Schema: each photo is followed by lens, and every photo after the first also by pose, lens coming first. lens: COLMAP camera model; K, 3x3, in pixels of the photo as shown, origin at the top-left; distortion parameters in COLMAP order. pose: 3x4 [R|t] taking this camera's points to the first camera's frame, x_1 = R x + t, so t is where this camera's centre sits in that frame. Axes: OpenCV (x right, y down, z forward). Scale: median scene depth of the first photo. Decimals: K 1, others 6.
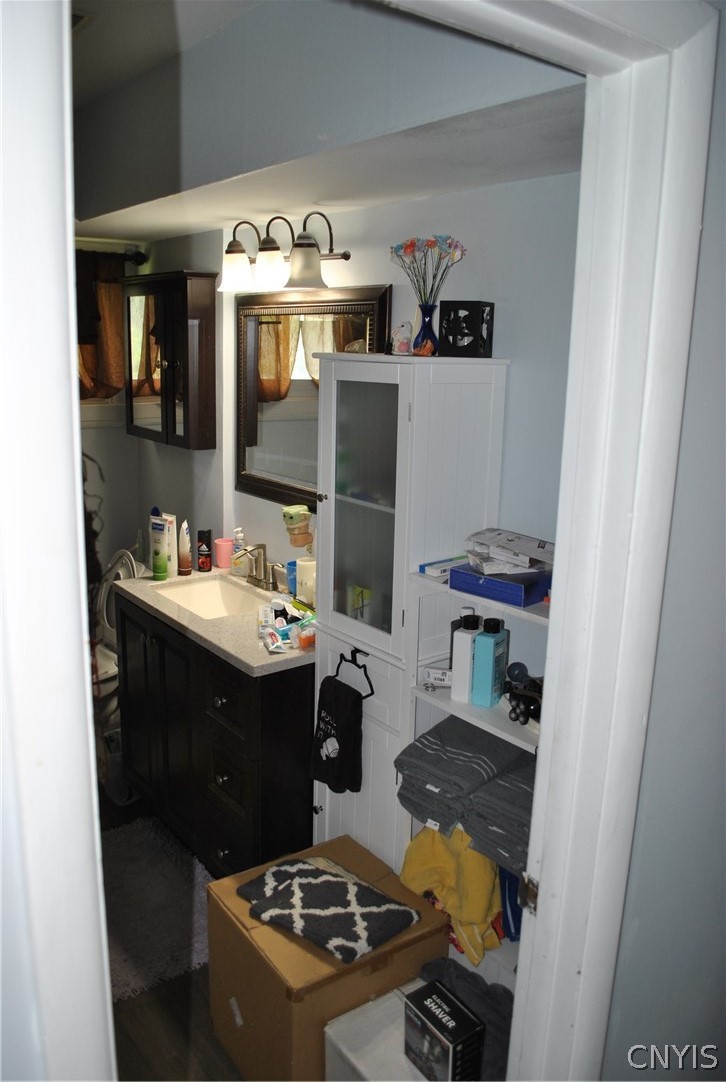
lens RADIAL K [[875.5, 0, 363.0], [0, 875.5, 541.0], [0, 0, 1]] dist [-0.071260, 0.007866]
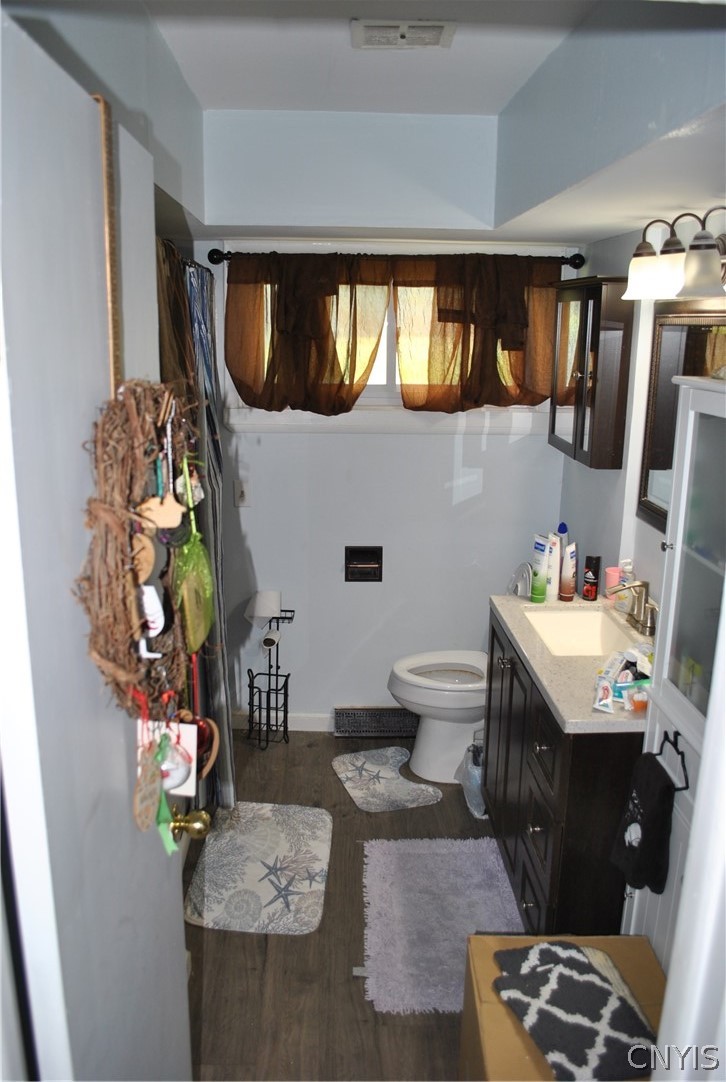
lens RADIAL K [[875.5, 0, 363.0], [0, 875.5, 541.0], [0, 0, 1]] dist [-0.071260, 0.007866]
pose [[0.809047, 0.131761, -0.572784, 0.182818], [-0.123323, 0.990910, 0.053753, -0.059455], [0.574660, 0.027149, 0.817942, 0.129151]]
